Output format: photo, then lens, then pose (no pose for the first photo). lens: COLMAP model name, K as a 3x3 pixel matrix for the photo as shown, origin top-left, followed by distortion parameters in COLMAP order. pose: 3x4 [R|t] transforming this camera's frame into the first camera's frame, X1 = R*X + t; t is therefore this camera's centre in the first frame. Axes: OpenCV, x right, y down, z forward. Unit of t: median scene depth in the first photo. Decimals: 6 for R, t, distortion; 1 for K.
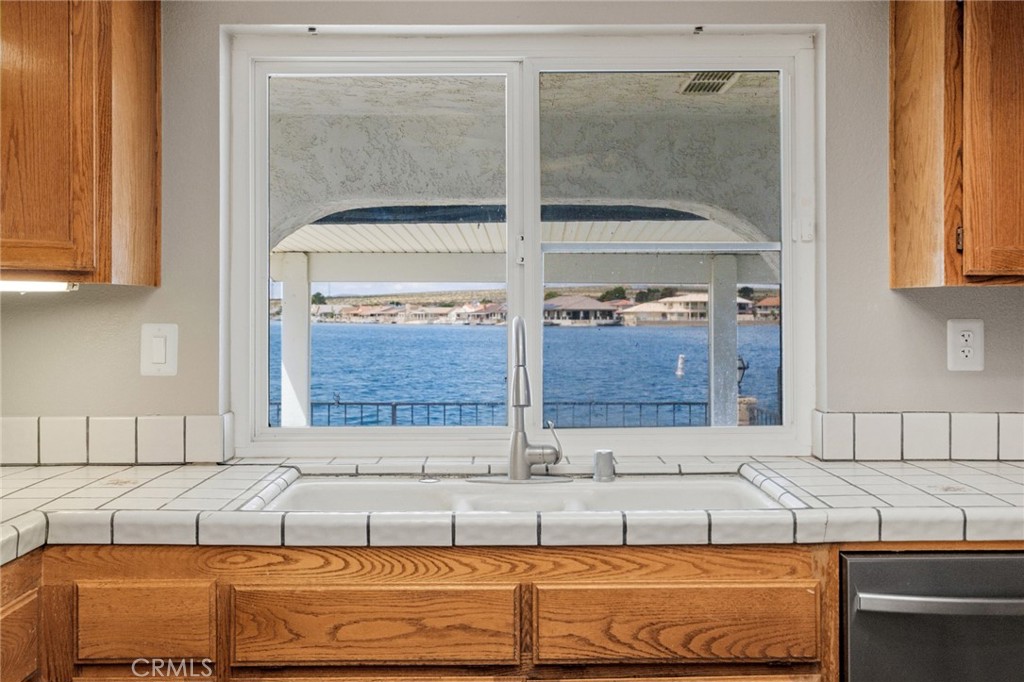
lens RADIAL K [[1072.0, 0, 511.3], [0, 1072.0, 315.4], [0, 0, 1]] dist [0.000903, 0.000517]
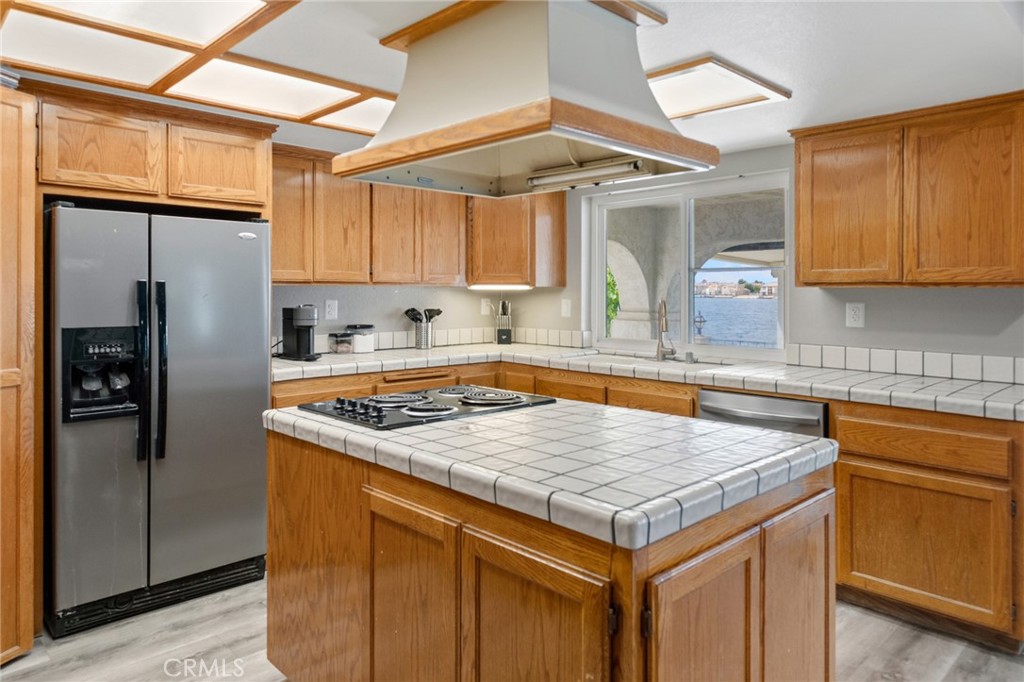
lens RADIAL K [[655.7, 0, 508.8], [0, 655.7, 295.5], [0, 0, 1]] dist [-0.001143, 0.000458]
pose [[0.682755, 0.008728, -0.730595, 0.893225], [-0.006149, 0.999962, 0.006199, -0.013154], [0.730622, 0.000260, 0.682783, -0.354601]]
